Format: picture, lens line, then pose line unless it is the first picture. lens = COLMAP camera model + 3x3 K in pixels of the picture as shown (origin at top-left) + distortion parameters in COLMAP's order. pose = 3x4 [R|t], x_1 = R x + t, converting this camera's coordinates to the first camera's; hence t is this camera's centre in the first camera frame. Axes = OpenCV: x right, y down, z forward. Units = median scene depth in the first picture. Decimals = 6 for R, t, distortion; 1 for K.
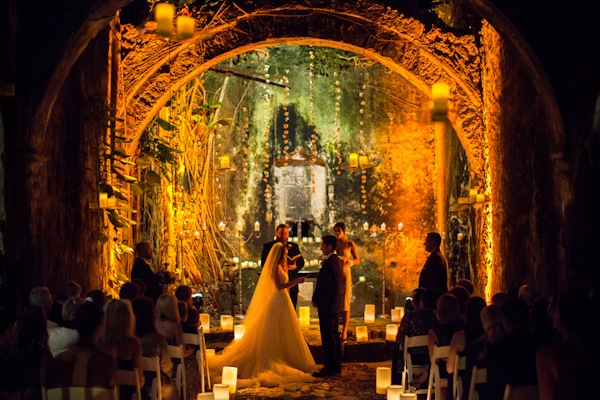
lens RADIAL K [[888.7, 0, 300.0], [0, 888.7, 200.0], [0, 0, 1]] dist [-0.137934, 0.042569]
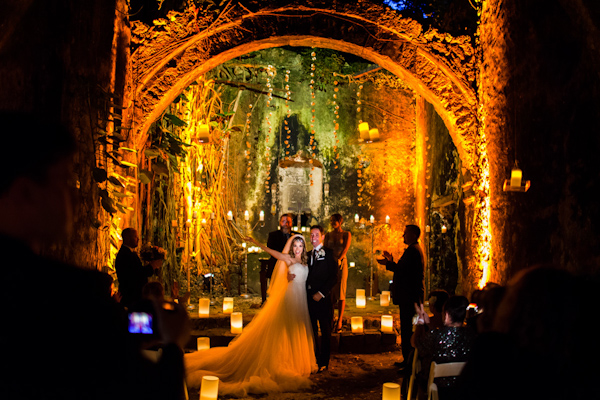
lens RADIAL K [[547.5, 0, 295.0], [0, 547.5, 216.5], [0, 0, 1]] dist [-0.057598, 0.002985]
pose [[0.999692, 0.020551, -0.013888, 0.004009], [-0.020235, 0.999541, 0.022525, 0.011777], [0.014345, -0.022237, 0.999650, 0.277571]]
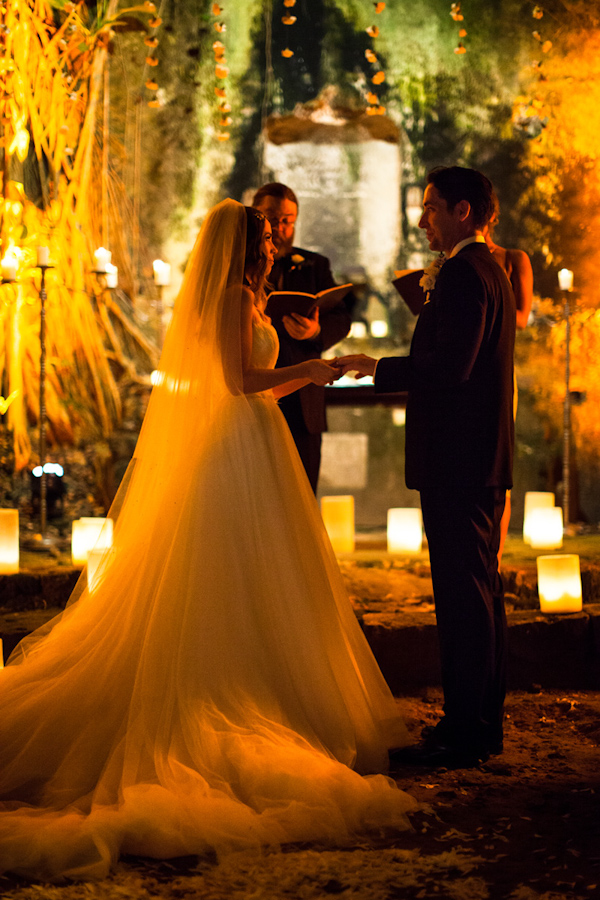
lens RADIAL K [[1333.0, 0, 300.0], [0, 1333.0, 450.0], [0, 0, 1]] dist [-0.137934, 0.042569]
pose [[0.999717, 0.006259, -0.022932, -0.000099], [-0.004921, 0.998307, 0.057959, 0.064409], [0.023256, -0.057830, 0.998056, 0.437867]]
